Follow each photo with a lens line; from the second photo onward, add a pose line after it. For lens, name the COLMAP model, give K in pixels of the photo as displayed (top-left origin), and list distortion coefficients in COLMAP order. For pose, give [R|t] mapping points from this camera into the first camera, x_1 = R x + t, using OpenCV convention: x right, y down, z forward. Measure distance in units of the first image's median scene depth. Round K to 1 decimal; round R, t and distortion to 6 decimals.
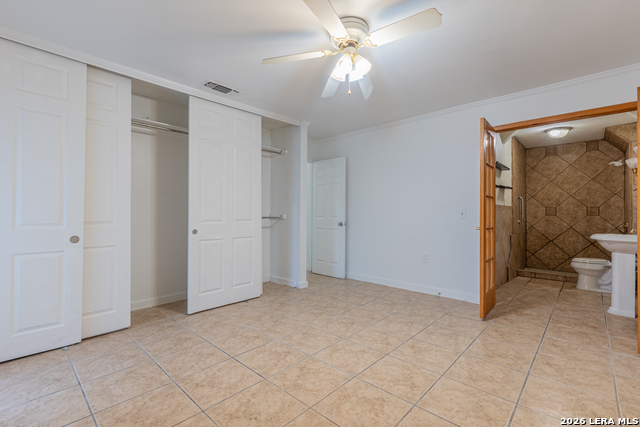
lens RADIAL K [[290.5, 0, 320.0], [0, 290.5, 213.5], [0, 0, 1]] dist [0.019426, 0.000081]
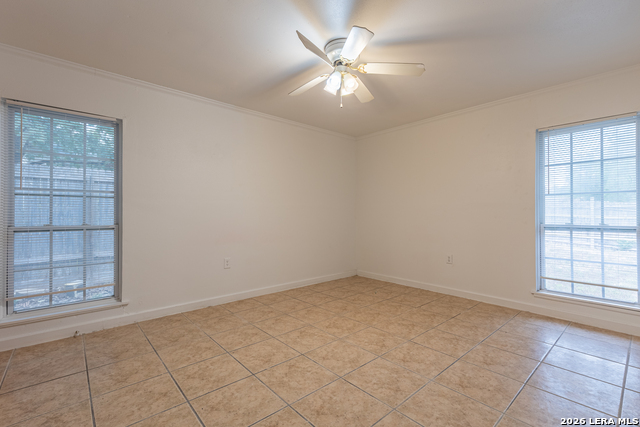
lens RADIAL K [[286.9, 0, 322.8], [0, 286.9, 213.0], [0, 0, 1]] dist [0.002839, 0.000364]
pose [[-0.996168, 0.000979, 0.087457, 0.063869], [0.000263, 0.999966, -0.008198, 0.003909], [-0.087462, -0.008143, -0.996135, 1.733389]]
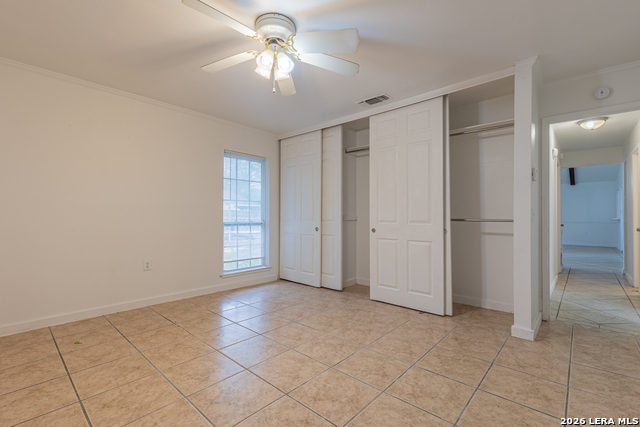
lens RADIAL K [[286.9, 0, 322.8], [0, 286.9, 213.0], [0, 0, 1]] dist [0.002839, 0.000364]
pose [[0.021576, -0.008381, -0.999732, 0.878364], [-0.000599, 0.999965, -0.008396, 0.003790], [0.999767, 0.000780, 0.021570, 0.945659]]
